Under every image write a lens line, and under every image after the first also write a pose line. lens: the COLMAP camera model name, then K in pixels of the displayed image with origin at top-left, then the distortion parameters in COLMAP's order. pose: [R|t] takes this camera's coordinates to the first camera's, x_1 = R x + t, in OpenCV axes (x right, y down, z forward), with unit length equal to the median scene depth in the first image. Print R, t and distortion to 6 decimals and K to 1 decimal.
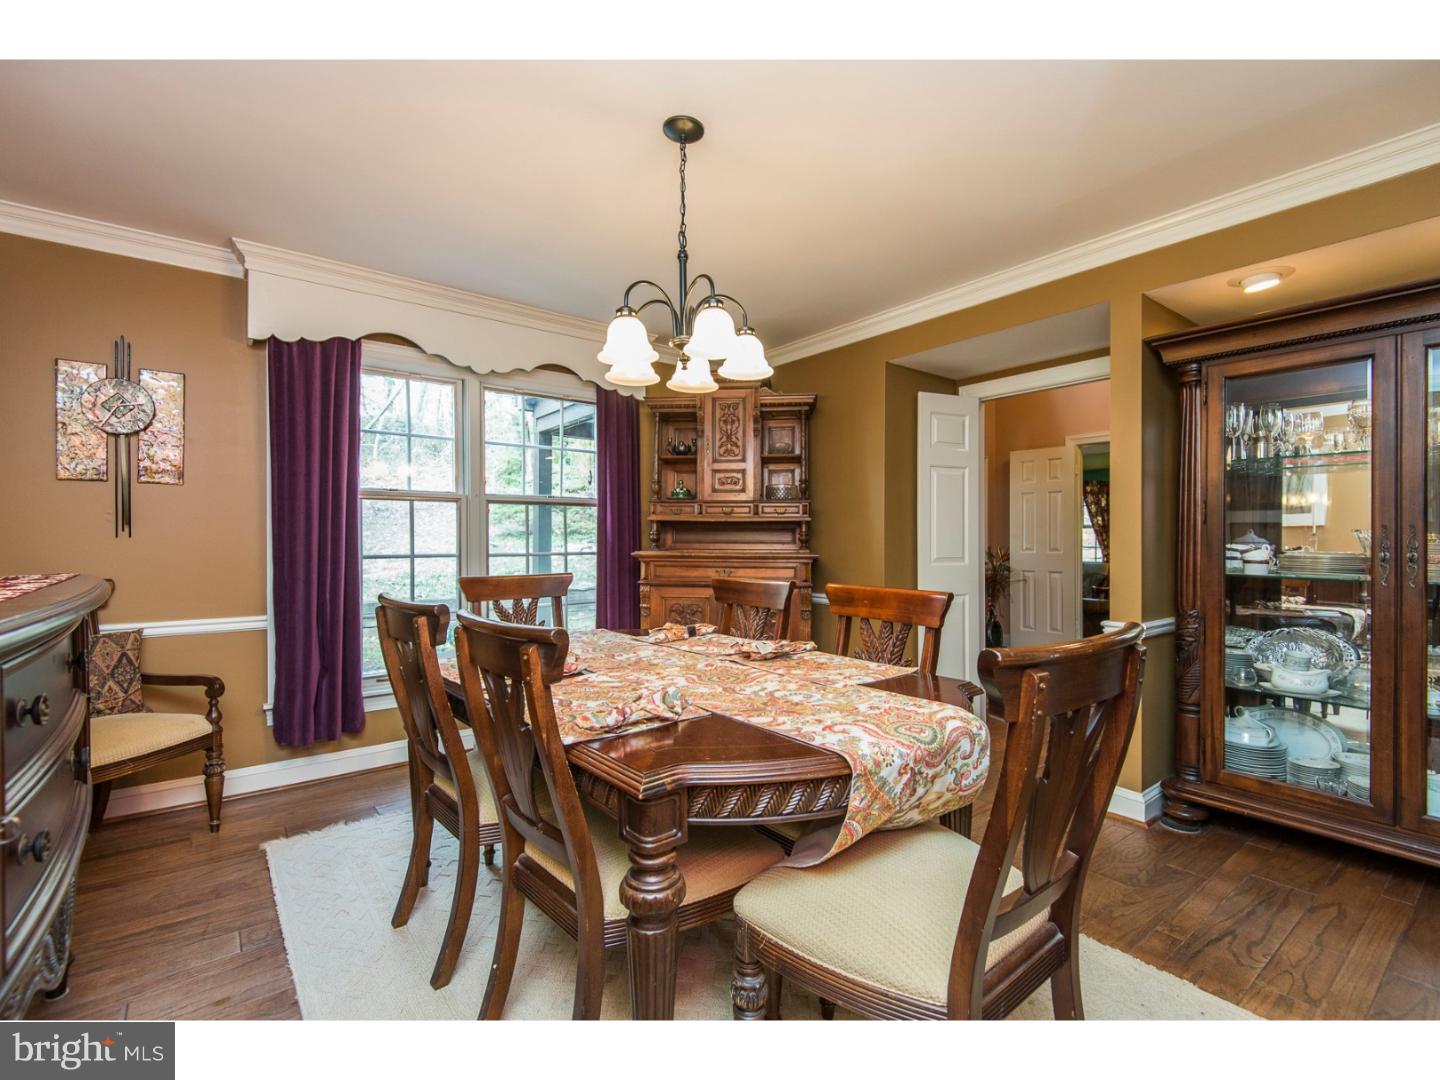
lens RADIAL K [[651.6, 0, 720.0], [0, 651.6, 540.0], [0, 0, 1]] dist [-0.000490, -0.000942]
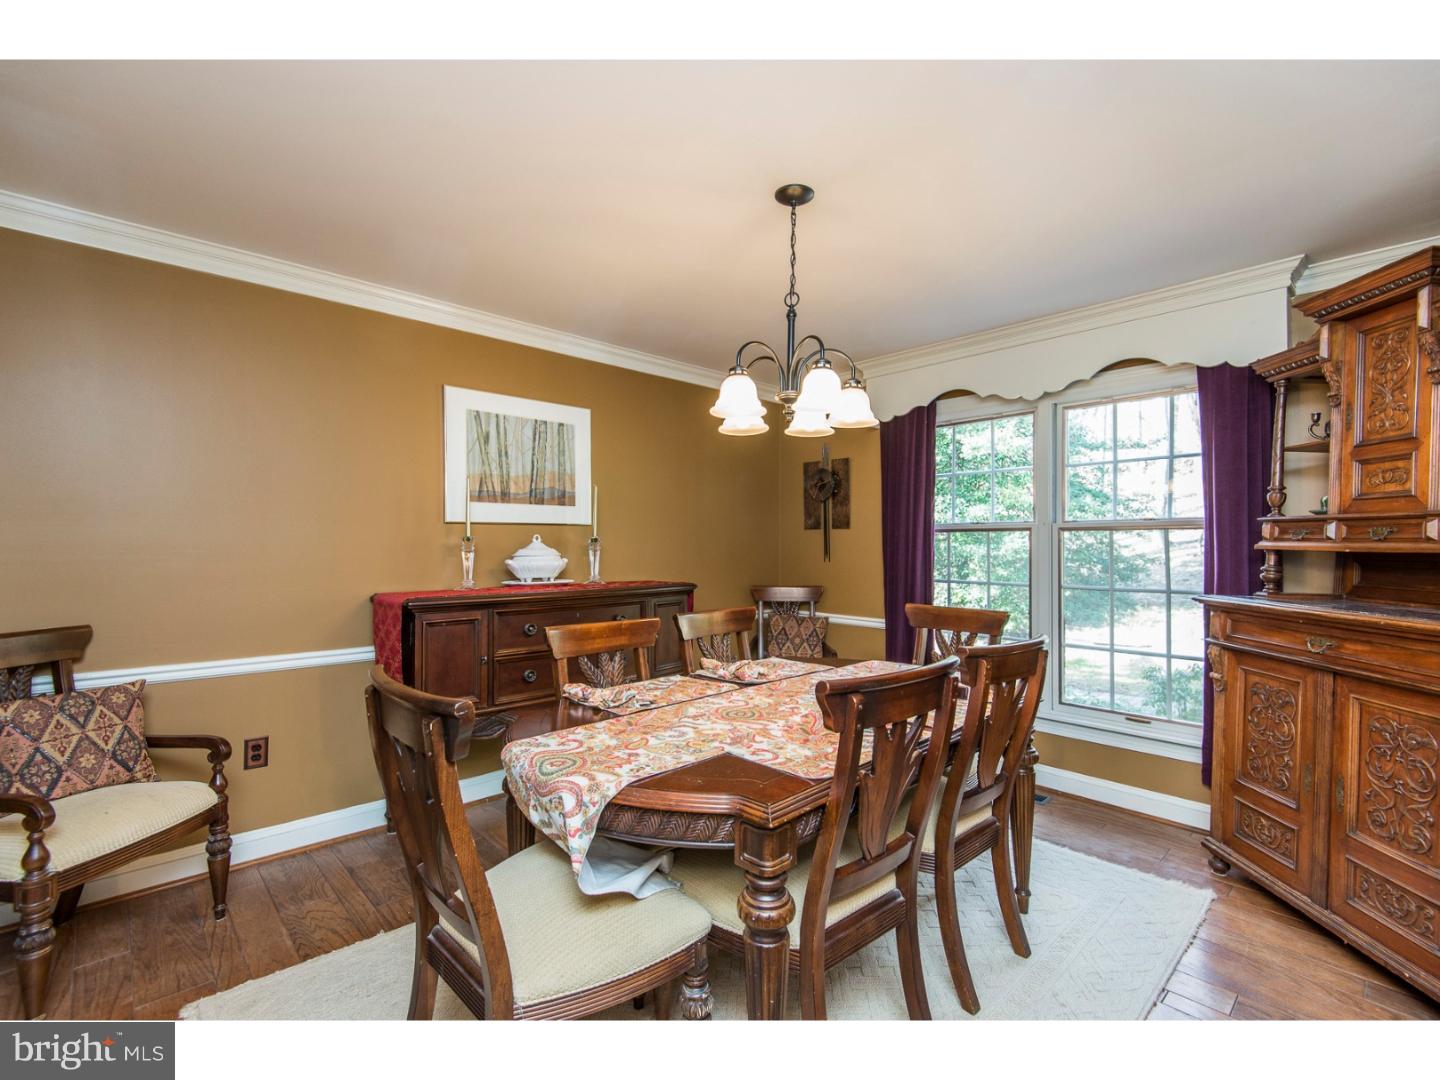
lens RADIAL K [[651.6, 0, 720.0], [0, 651.6, 540.0], [0, 0, 1]] dist [-0.000490, -0.000942]
pose [[0.081539, -0.004525, -0.996660, 0.734382], [-0.004147, 0.999979, -0.004879, -0.050130], [0.996661, 0.004531, 0.081519, 0.590798]]
